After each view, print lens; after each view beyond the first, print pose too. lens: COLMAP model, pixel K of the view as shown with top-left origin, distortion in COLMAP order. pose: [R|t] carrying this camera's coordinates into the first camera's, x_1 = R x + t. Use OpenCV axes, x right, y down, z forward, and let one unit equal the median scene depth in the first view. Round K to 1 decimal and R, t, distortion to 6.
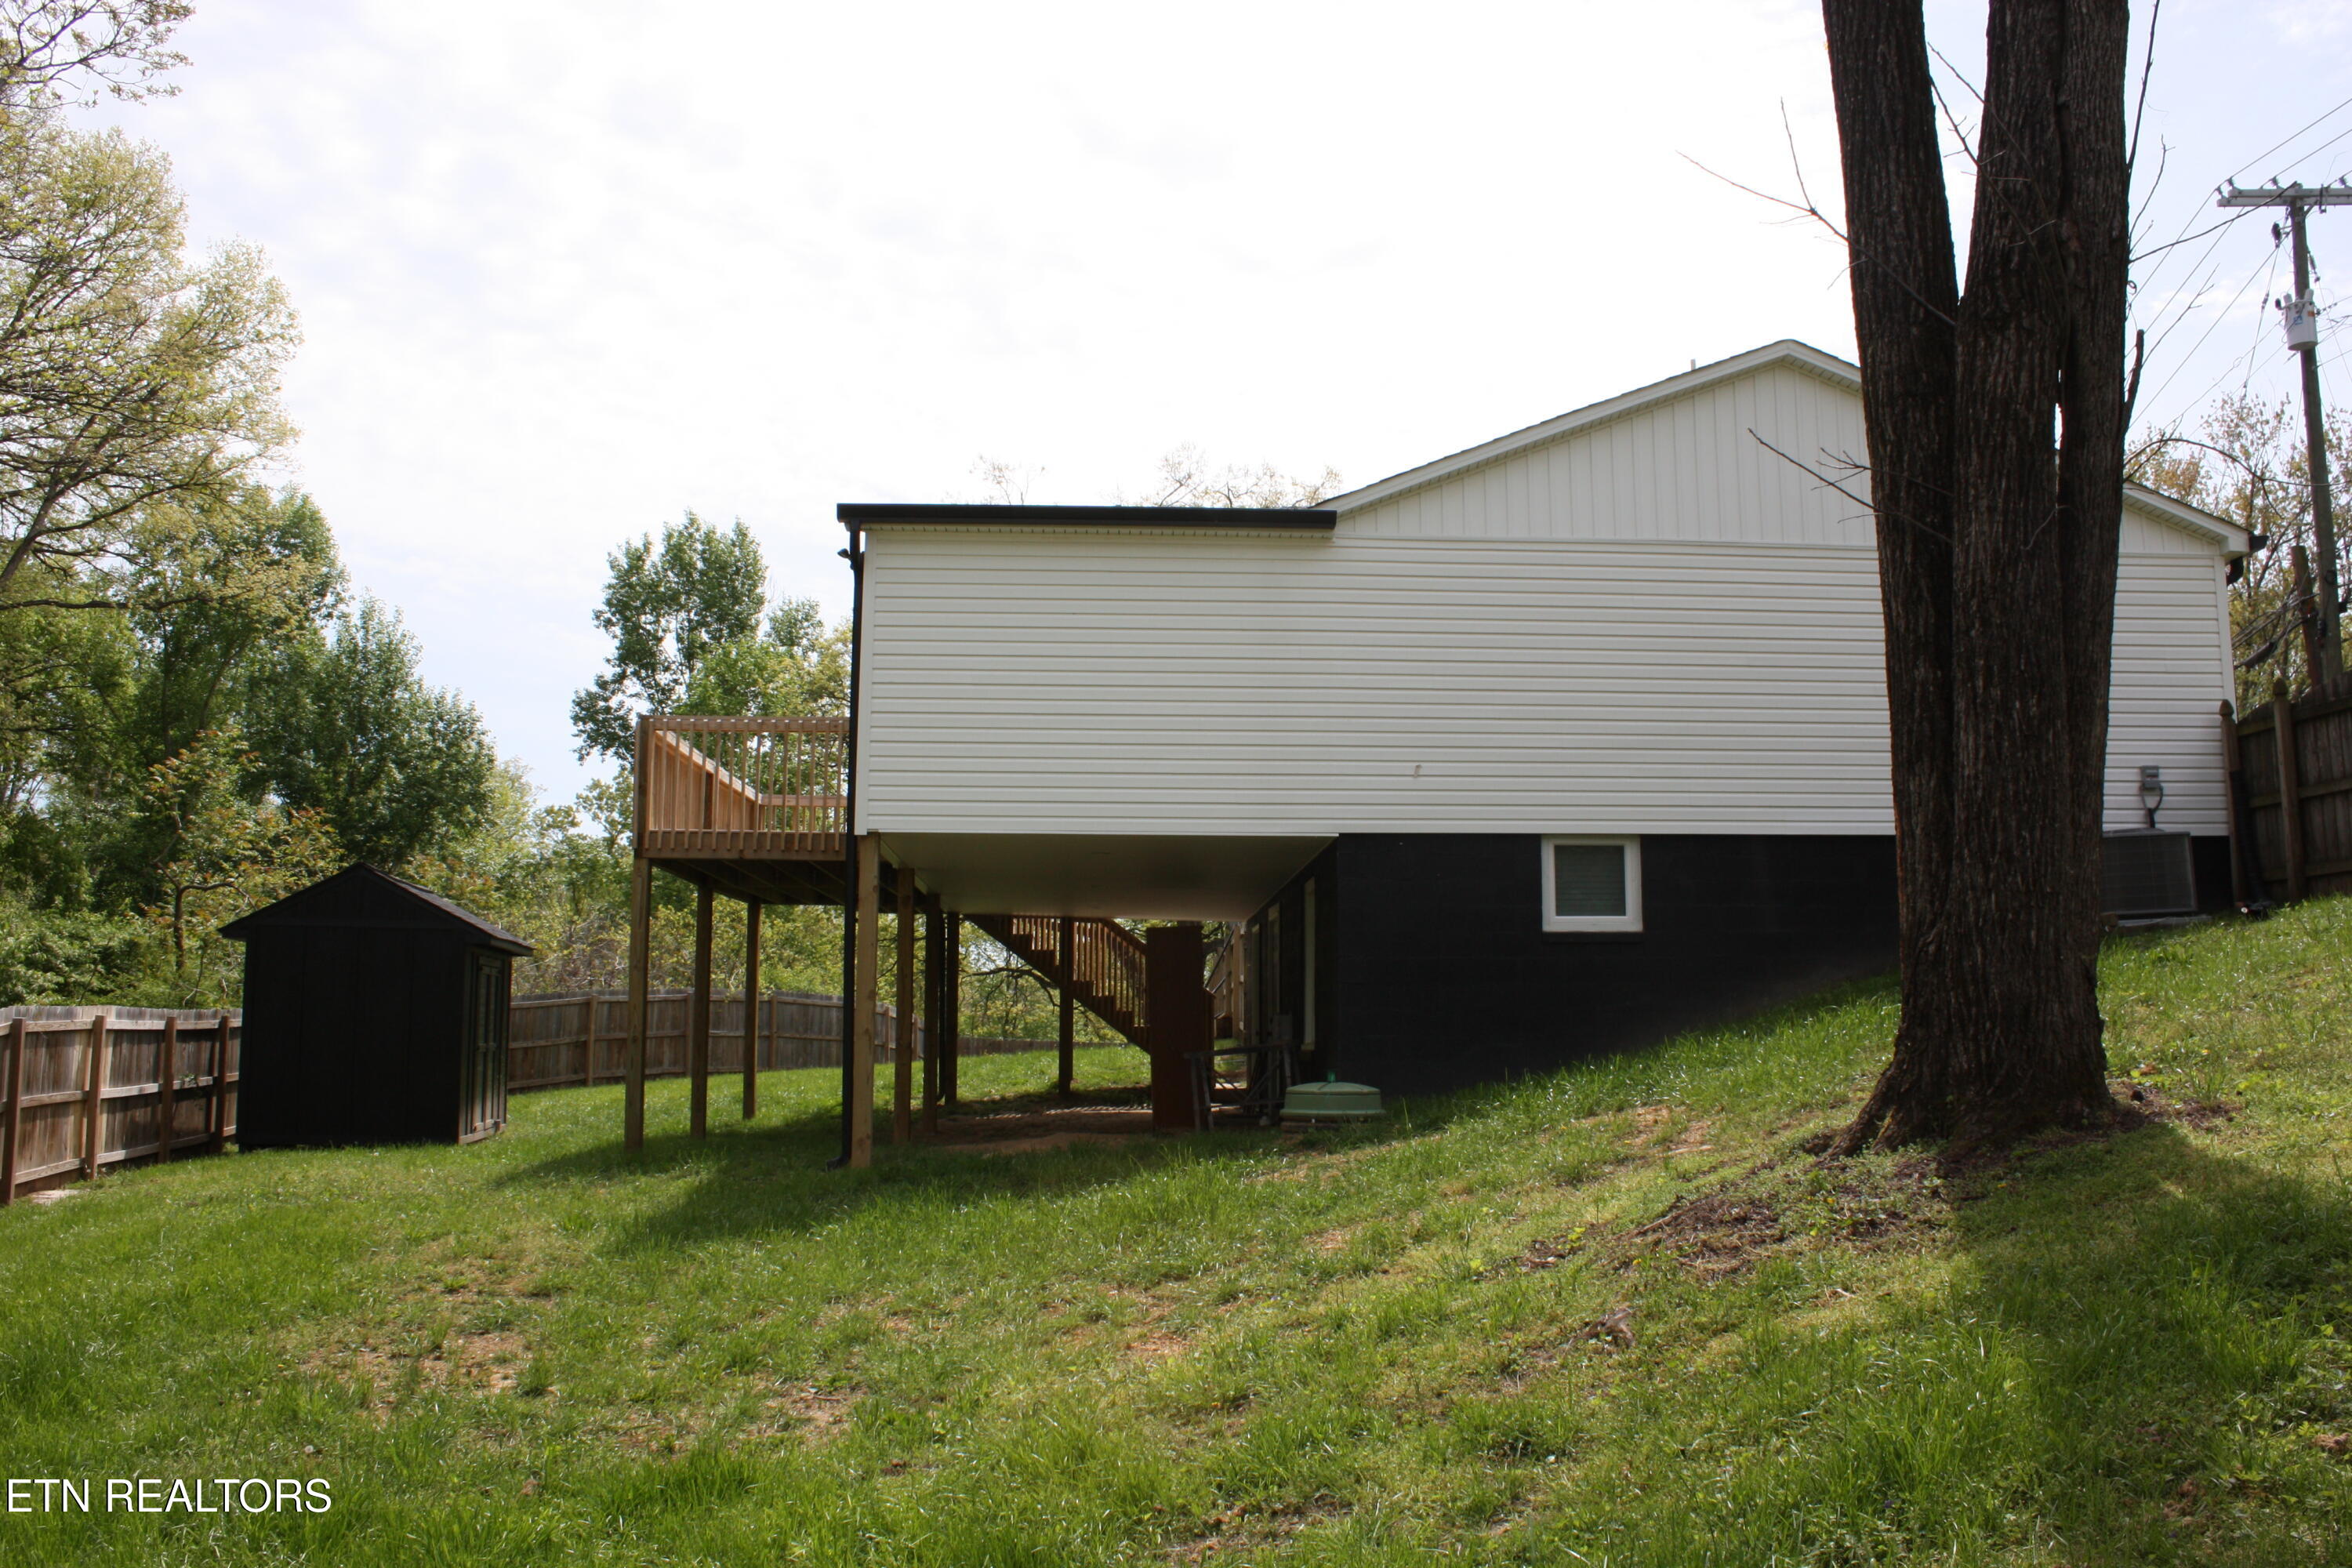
lens RADIAL K [[1919.5, 0, 1176.0], [0, 1919.5, 784.0], [0, 0, 1]] dist [-0.116165, -0.002391]
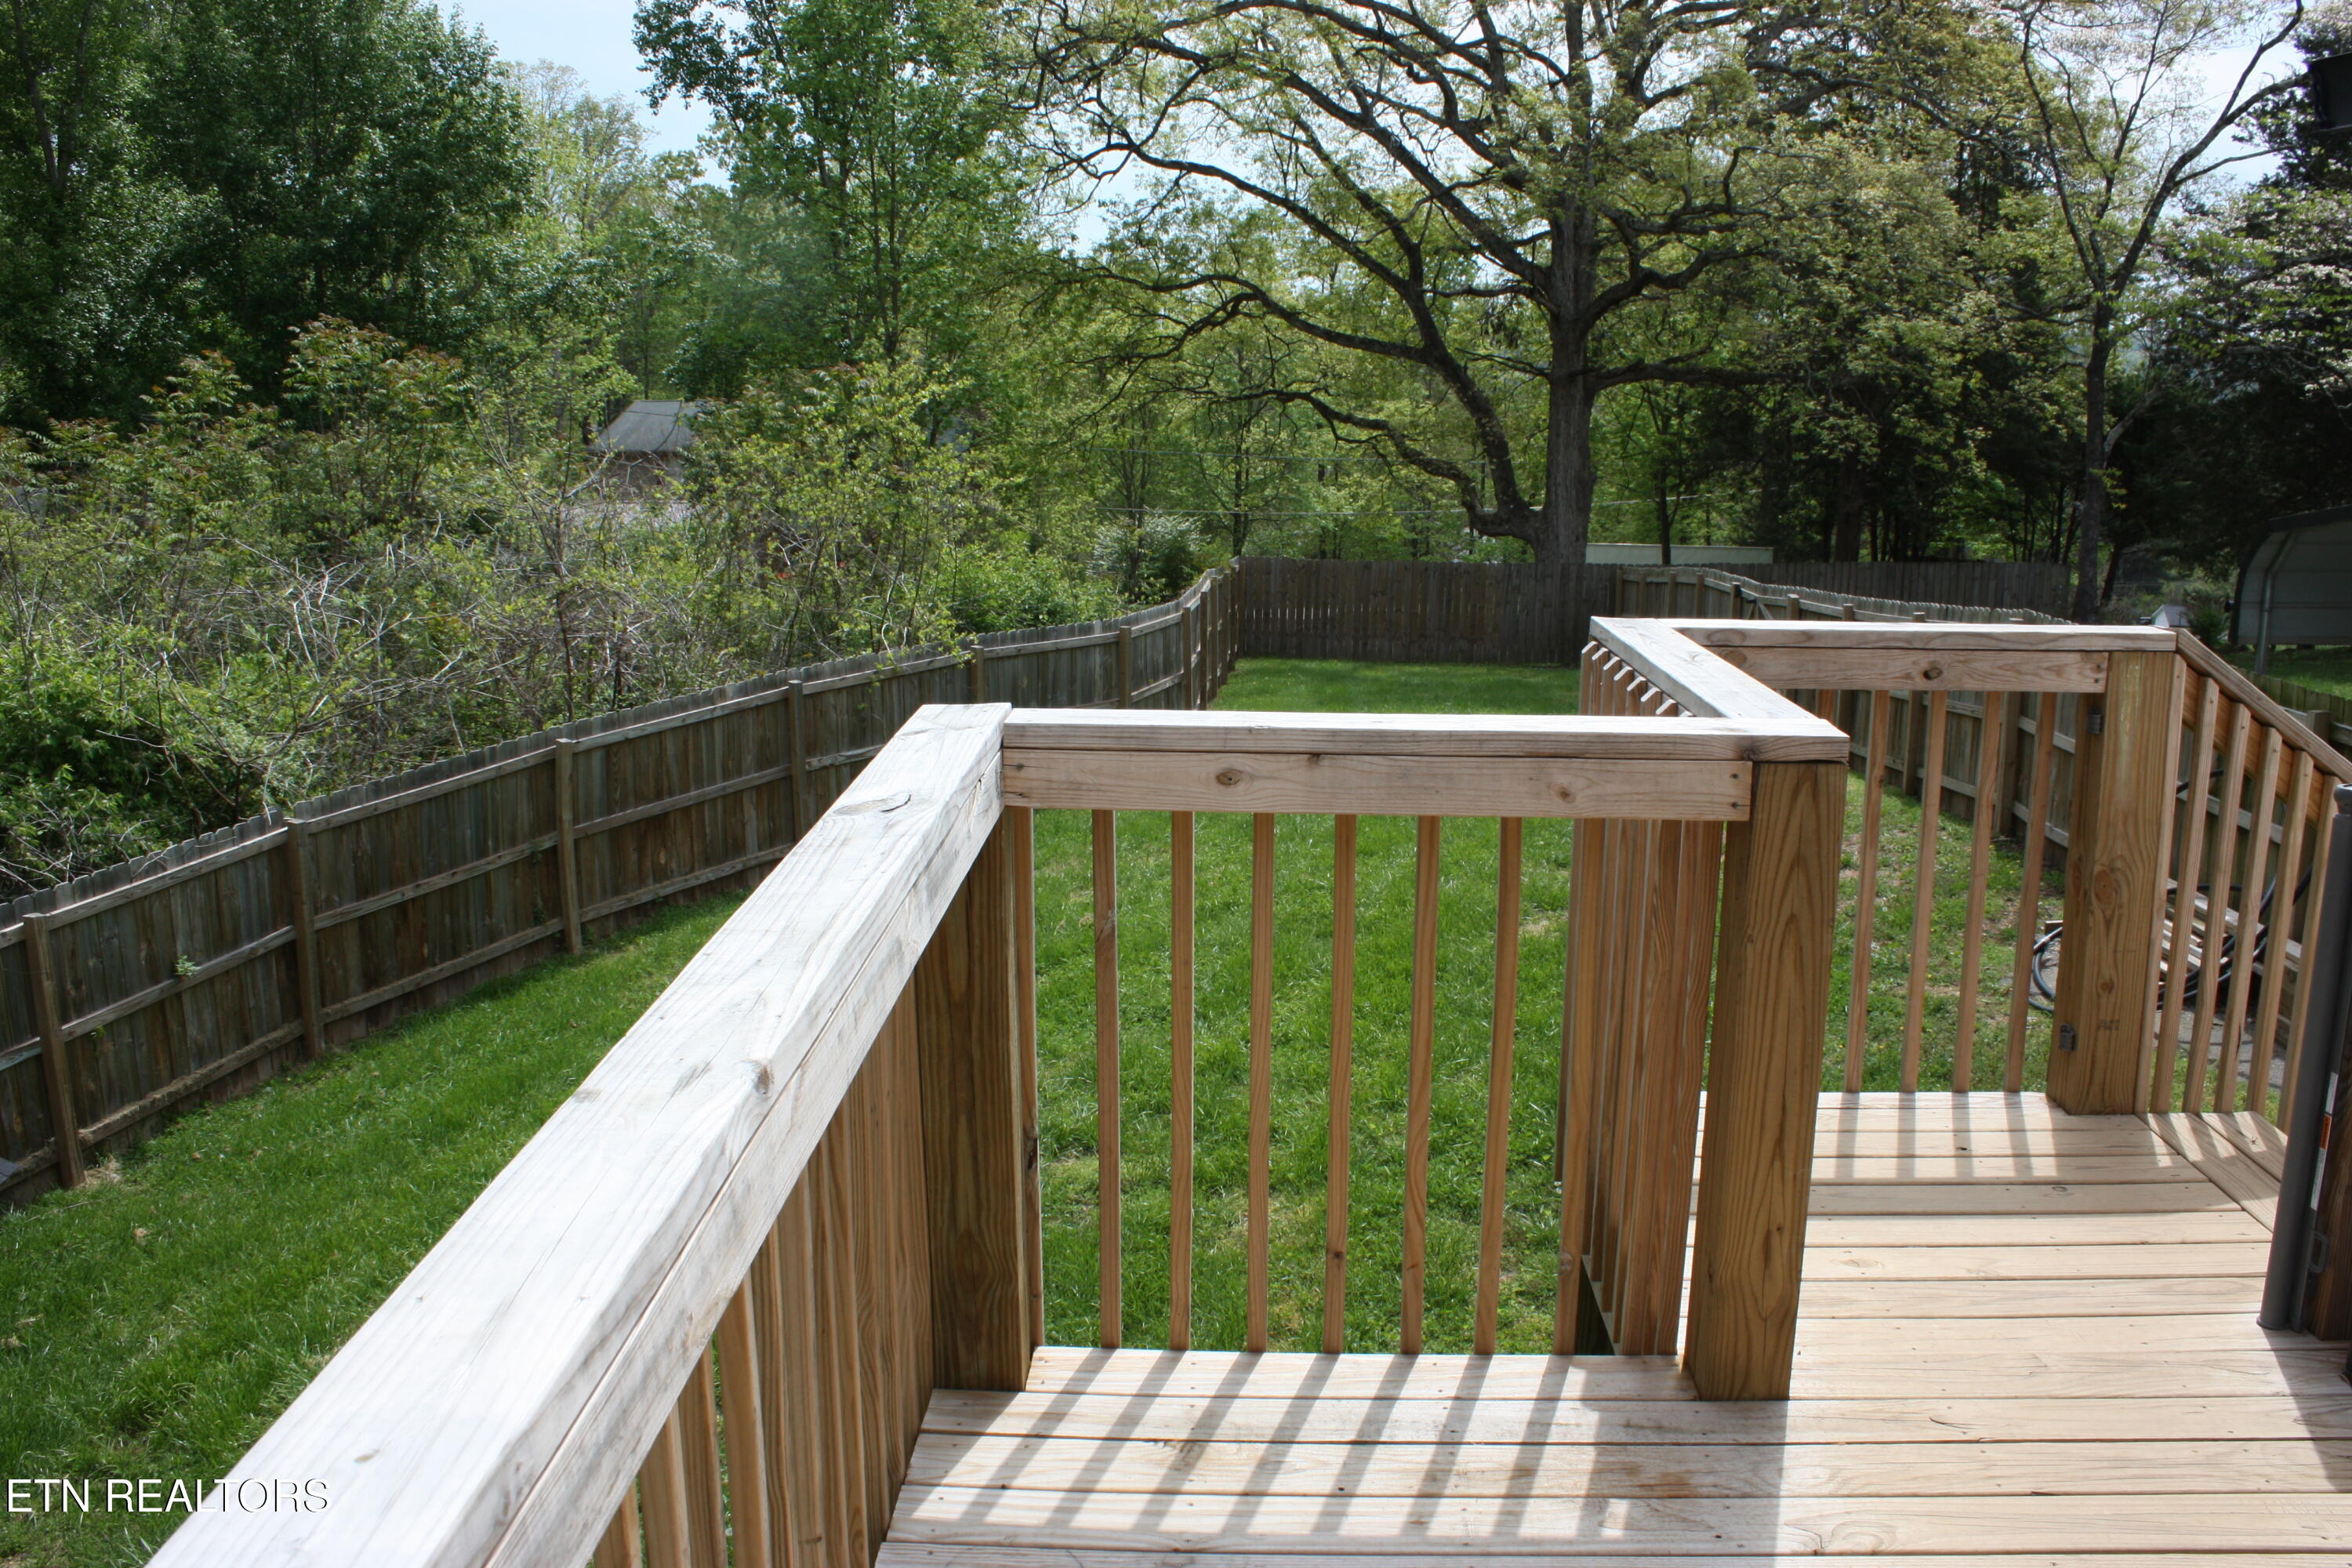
lens RADIAL K [[1919.5, 0, 1176.0], [0, 1919.5, 784.0], [0, 0, 1]] dist [-0.116165, -0.002391]
pose [[0.996296, 0.016016, -0.084483, -0.068574], [0.013768, 0.940113, 0.340585, -0.010372], [0.084878, -0.340487, 0.936410, 0.310048]]
